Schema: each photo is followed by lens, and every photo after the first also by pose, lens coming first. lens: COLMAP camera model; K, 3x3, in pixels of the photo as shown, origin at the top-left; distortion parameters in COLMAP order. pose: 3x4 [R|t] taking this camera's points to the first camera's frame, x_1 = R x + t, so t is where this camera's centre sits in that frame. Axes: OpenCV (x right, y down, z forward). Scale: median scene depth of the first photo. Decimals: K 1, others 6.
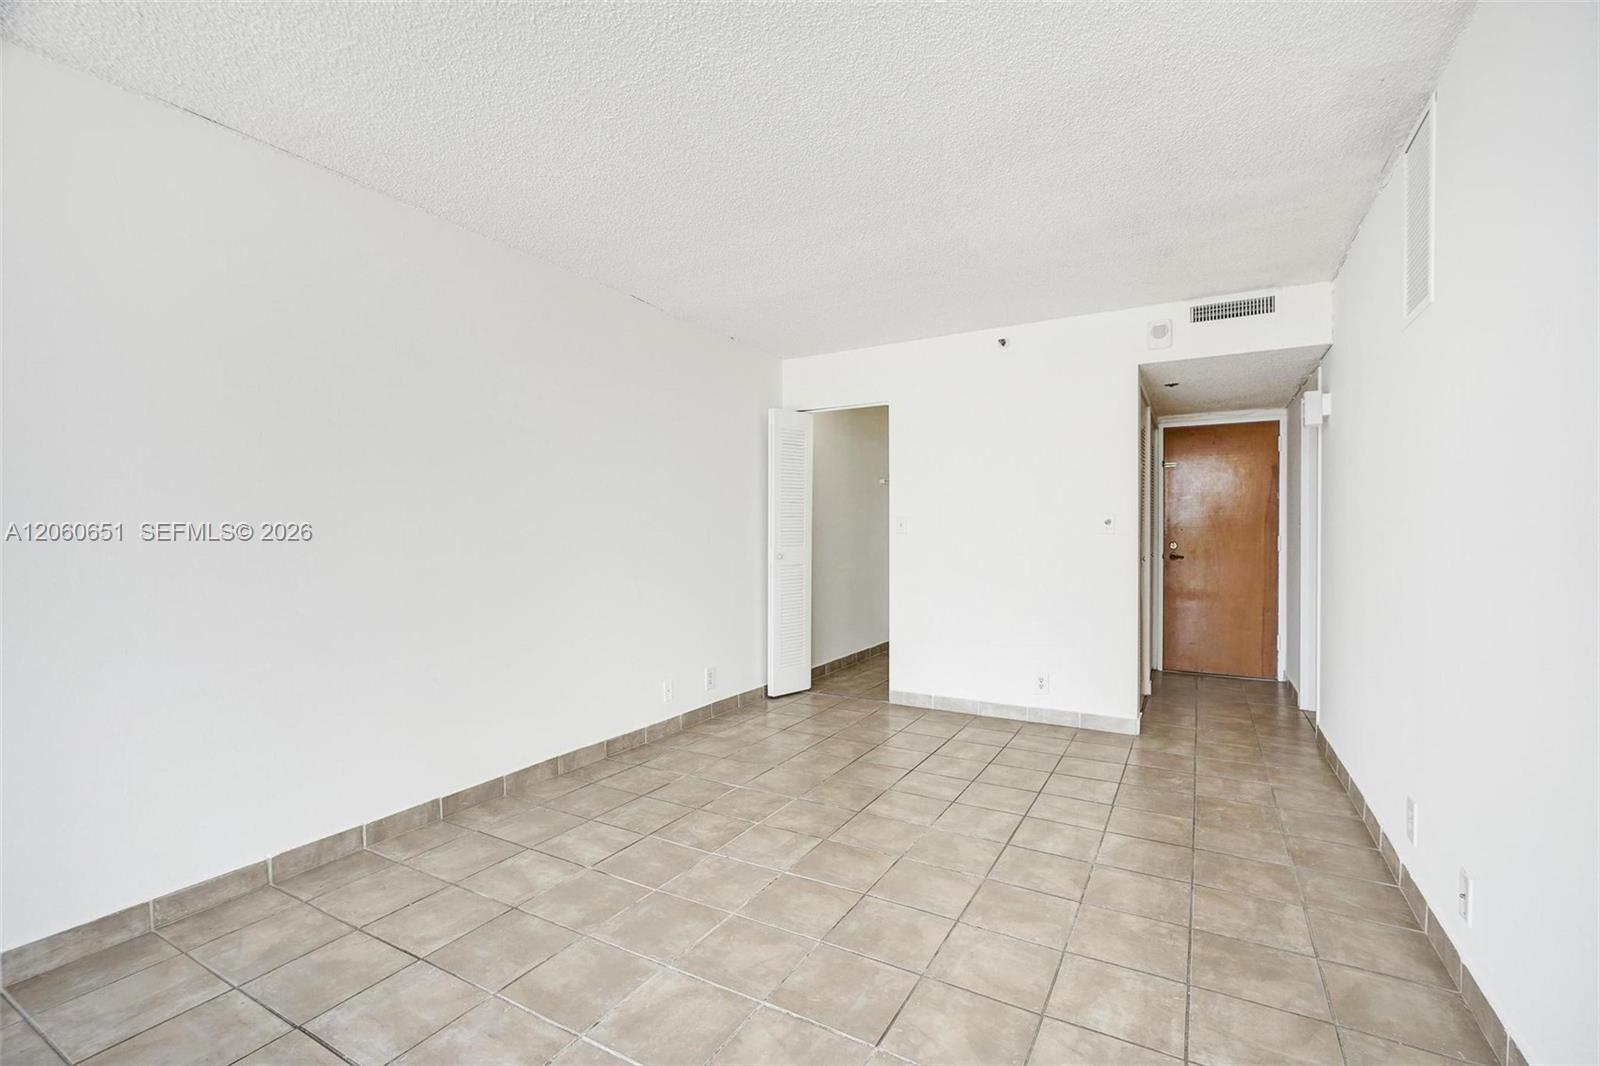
lens RADIAL K [[717.3, 0, 797.7], [0, 717.3, 535.0], [0, 0, 1]] dist [-0.004306, 0.000556]
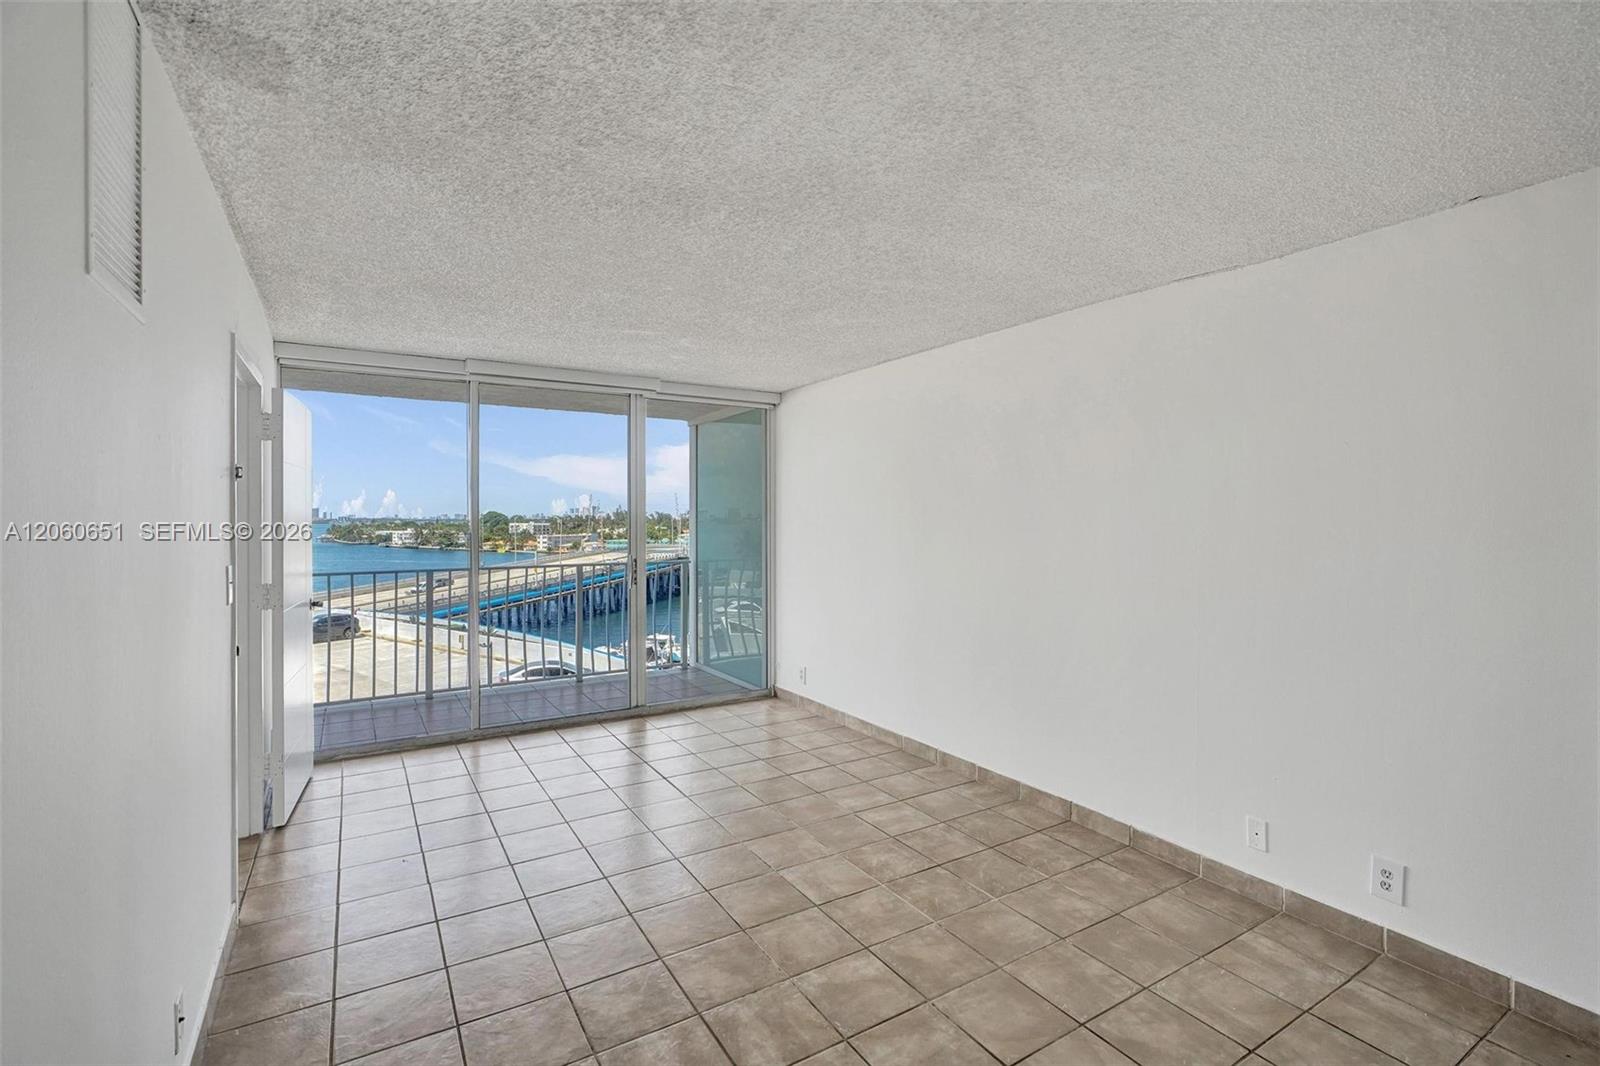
lens RADIAL K [[650.1, 0, 800.0], [0, 650.1, 533.0], [0, 0, 1]] dist [-0.000163, 0.000133]
pose [[-0.429182, 0.018028, -0.903038, 0.719232], [-0.012336, 0.999591, 0.025818, -0.101743], [0.903134, 0.022221, -0.428784, 1.131883]]
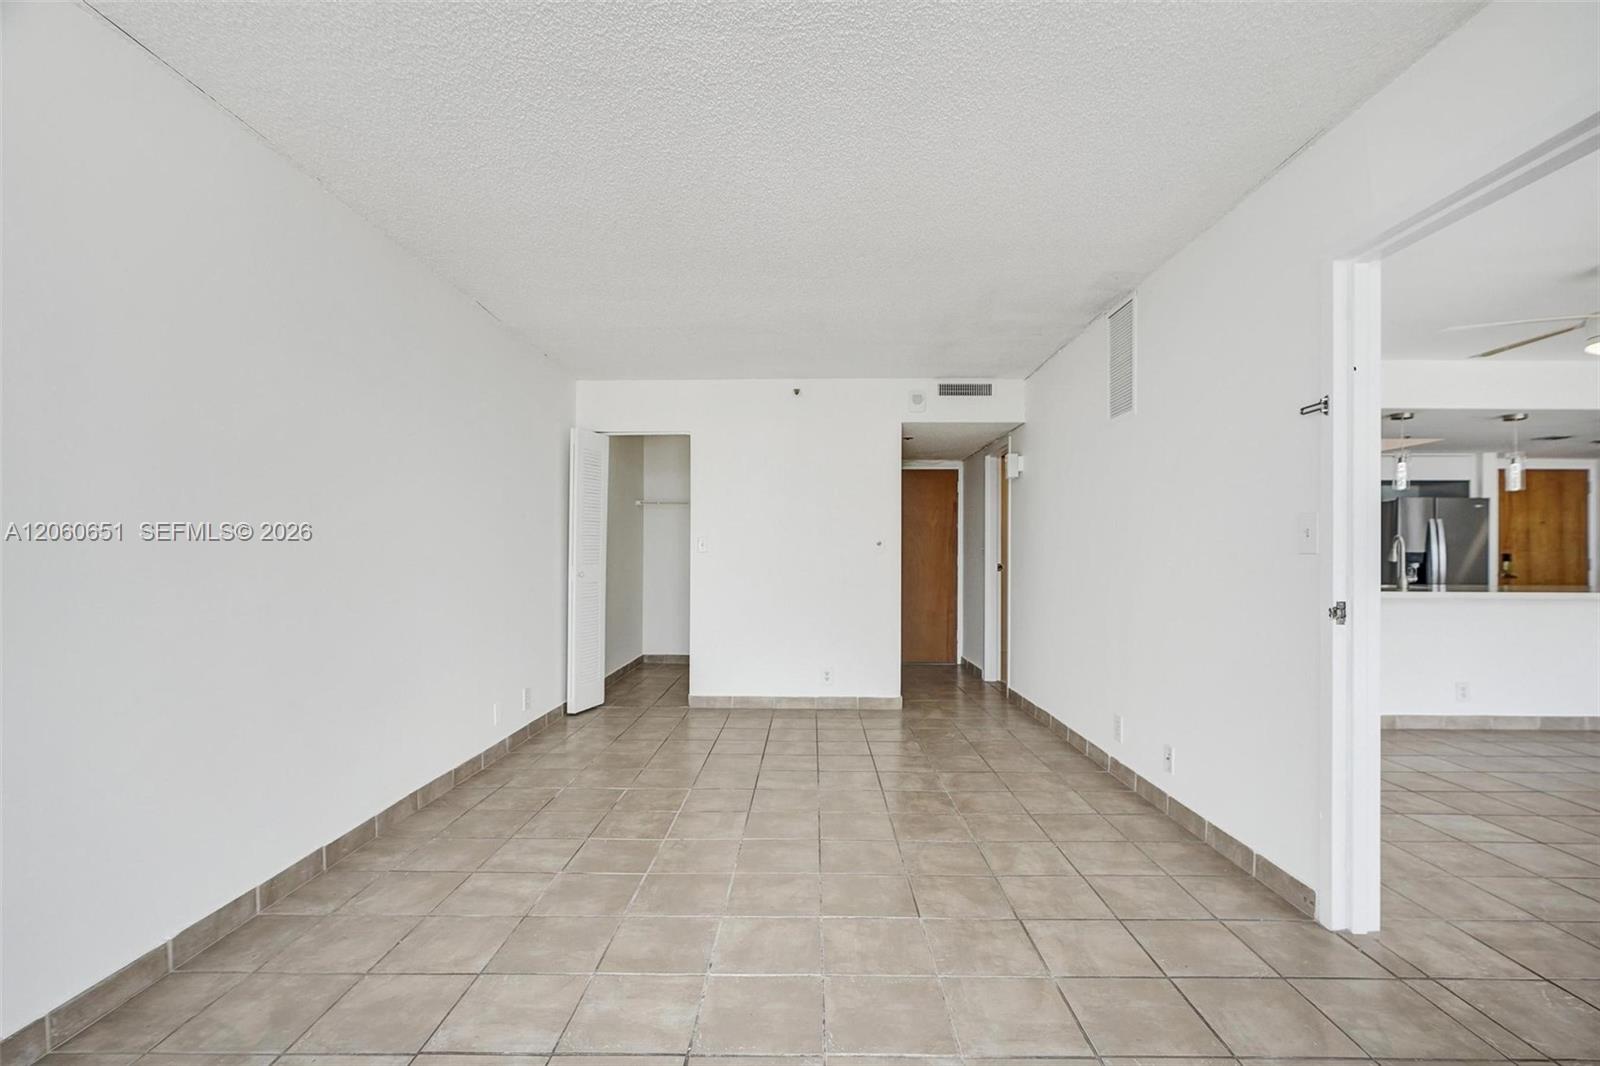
lens RADIAL K [[719.1, 0, 797.0], [0, 719.1, 549.1], [0, 0, 1]] dist [-0.001208, 0.000947]
pose [[0.876277, 0.007816, 0.481745, -0.386344], [-0.003002, 0.999938, -0.010762, 0.007303], [-0.481799, 0.007984, 0.876245, -0.057040]]
